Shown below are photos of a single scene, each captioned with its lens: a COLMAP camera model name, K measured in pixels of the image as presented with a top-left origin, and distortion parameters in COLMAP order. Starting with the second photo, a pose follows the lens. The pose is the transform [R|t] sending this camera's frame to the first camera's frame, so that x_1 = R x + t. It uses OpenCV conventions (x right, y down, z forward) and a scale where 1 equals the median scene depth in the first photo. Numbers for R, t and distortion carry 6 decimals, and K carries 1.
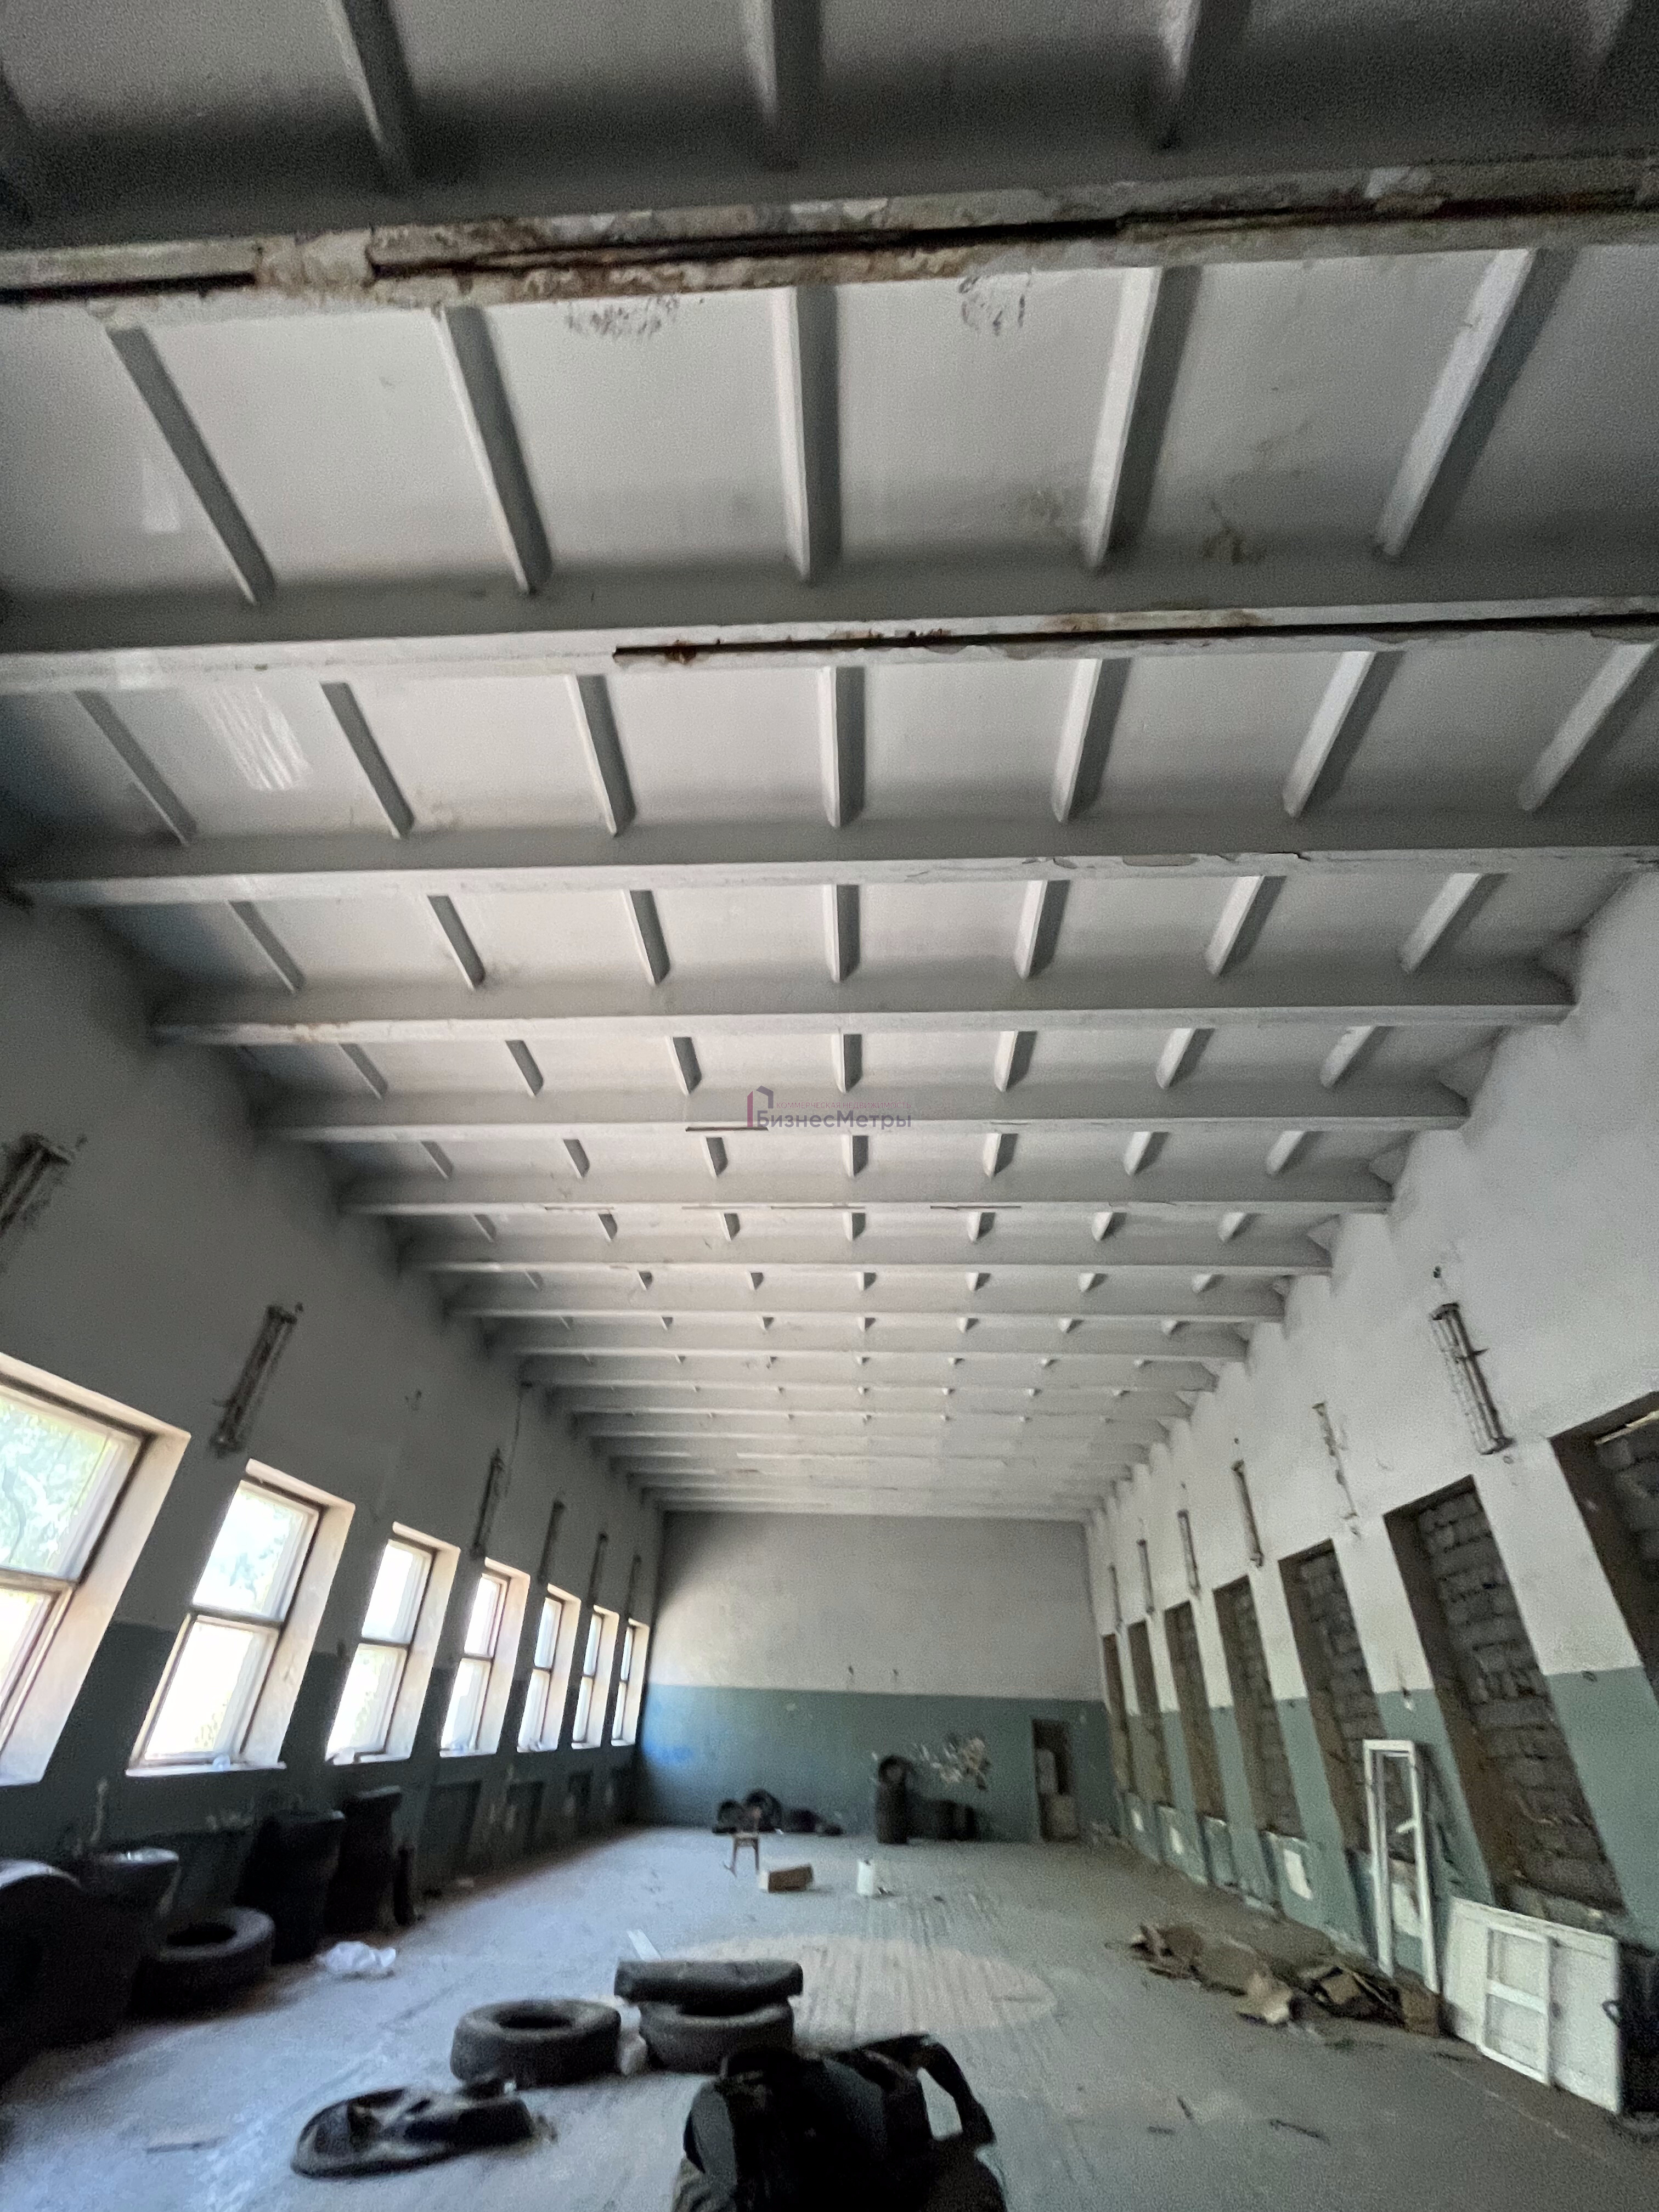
lens RADIAL K [[886.4, 0, 818.5], [0, 886.4, 1108.4], [0, 0, 1]] dist [-0.003526, -0.000222]
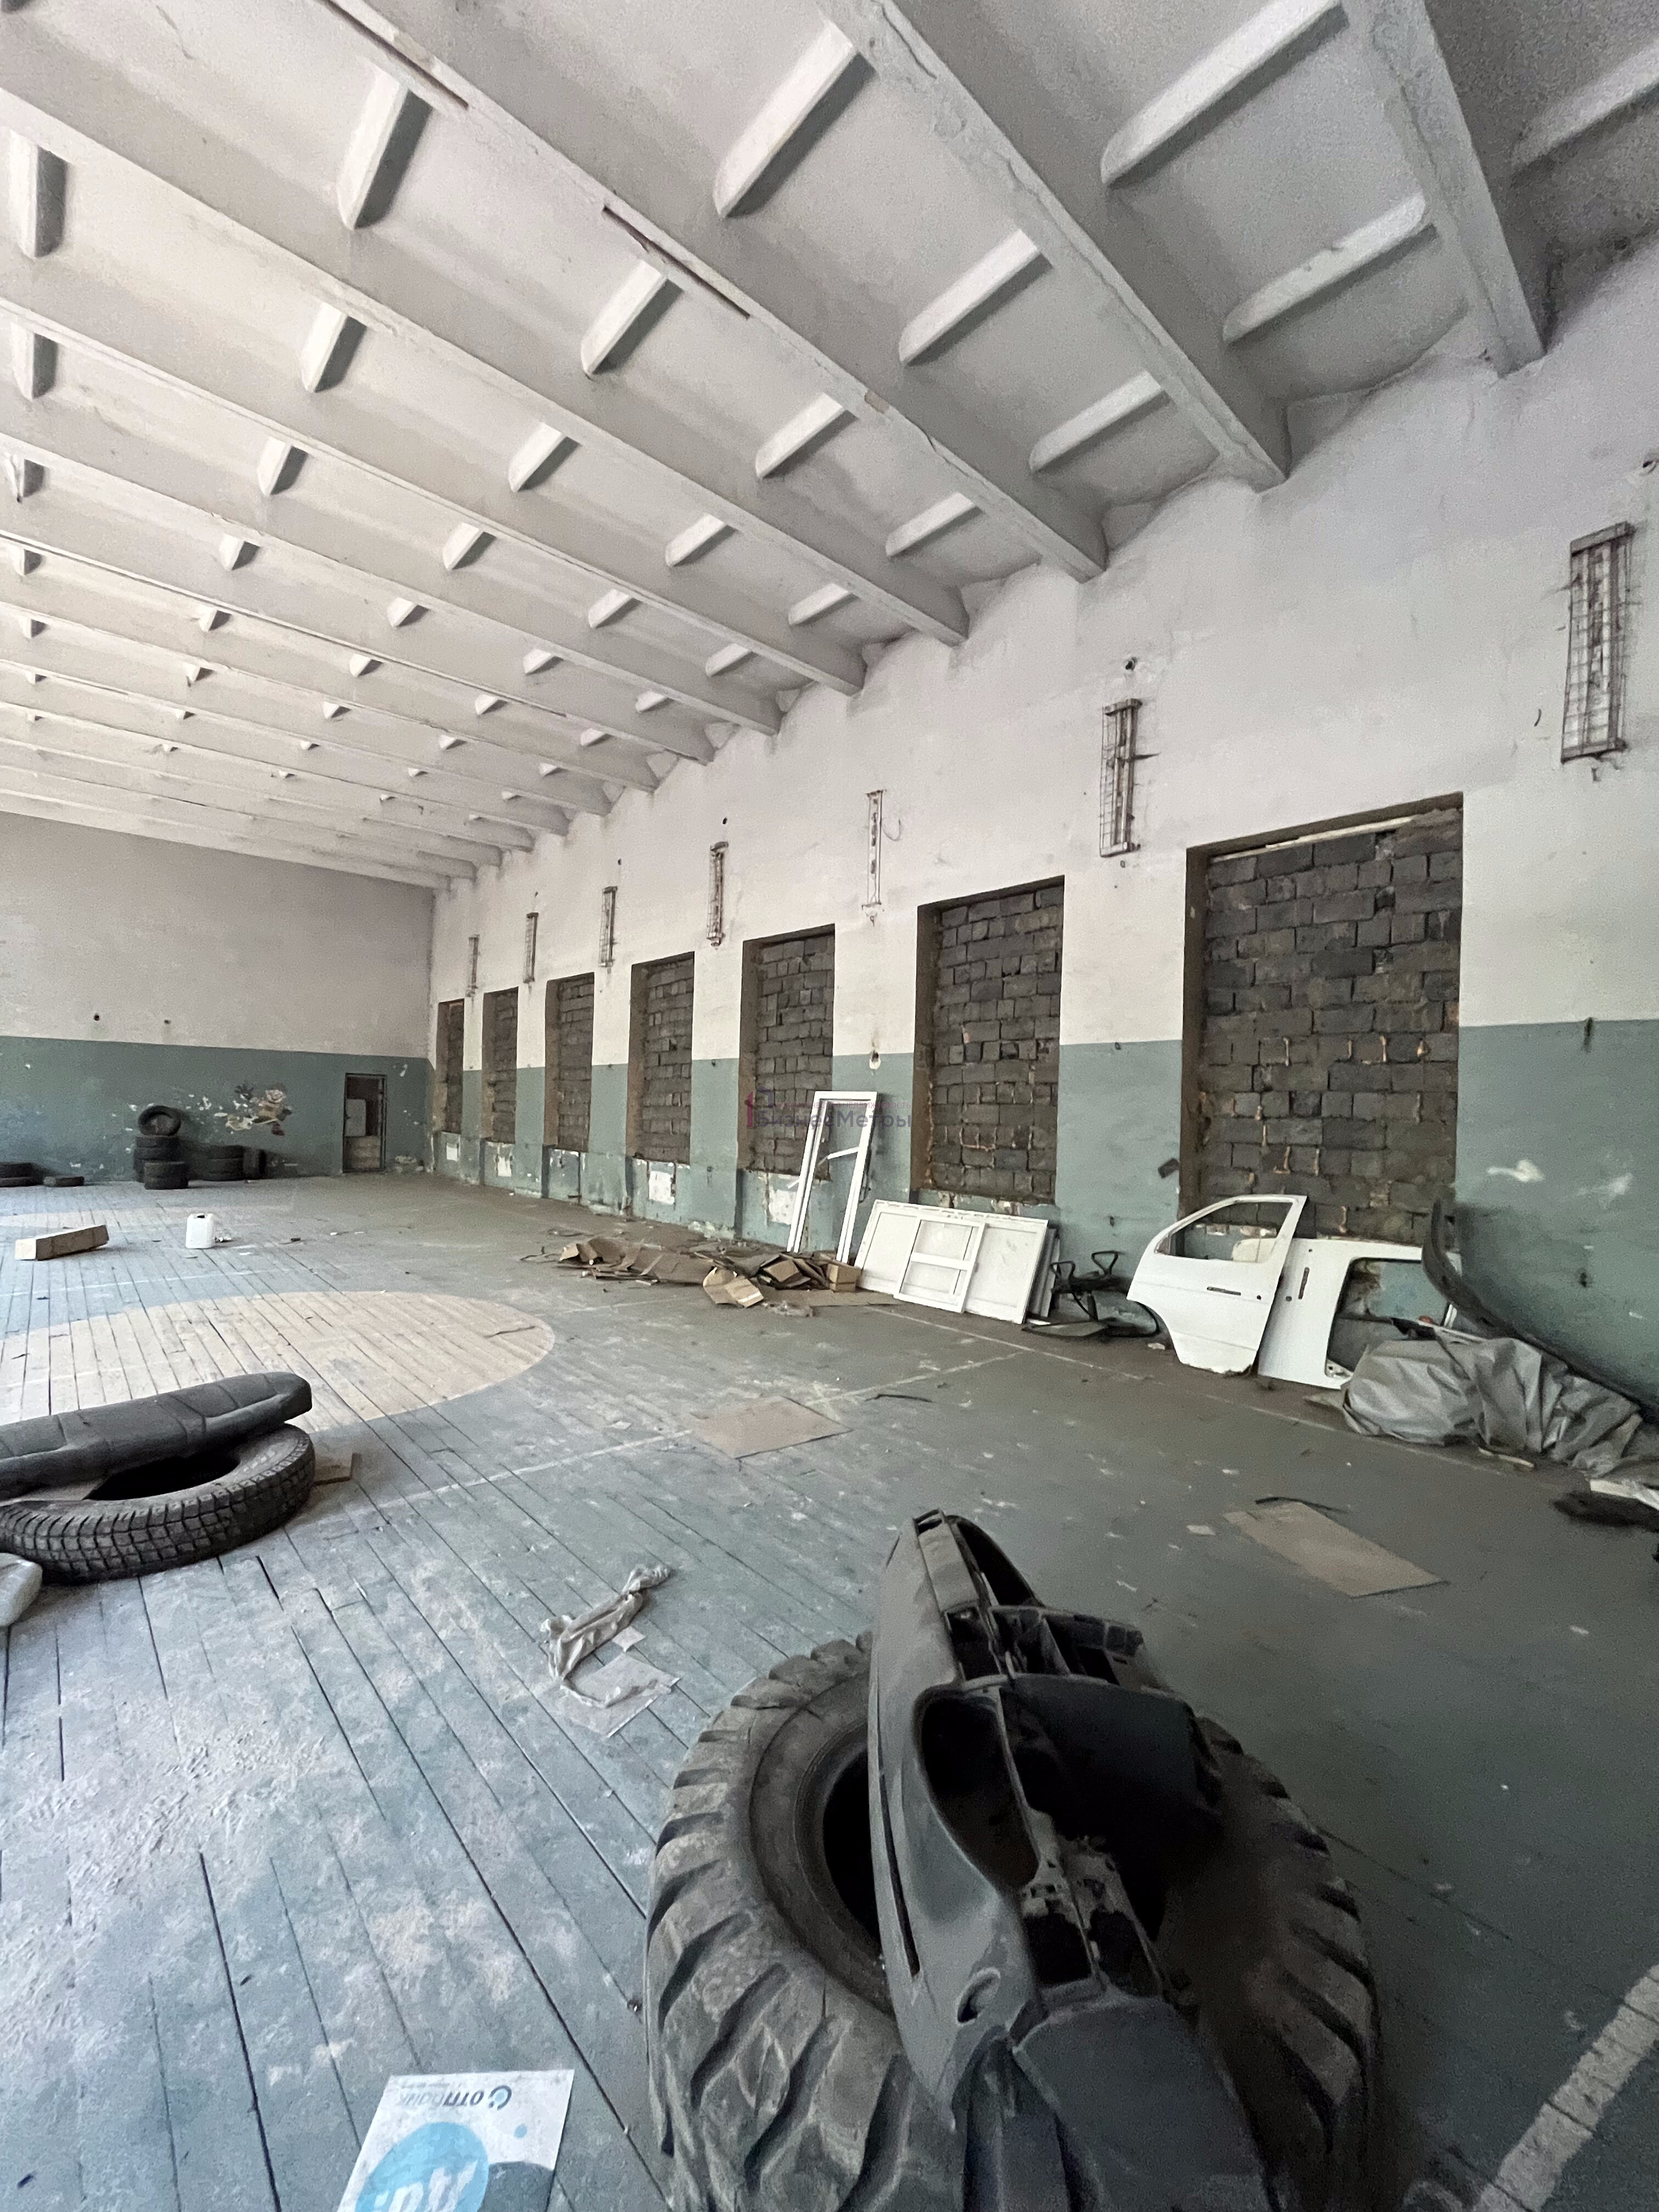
lens RADIAL K [[886.4, 0, 818.5], [0, 886.4, 1108.4], [0, 0, 1]] dist [-0.003526, -0.000222]
pose [[0.710066, -0.016254, 0.703948, -0.110026], [-0.407752, 0.805560, 0.429896, 0.200554], [-0.574060, -0.592291, 0.565373, 0.282824]]
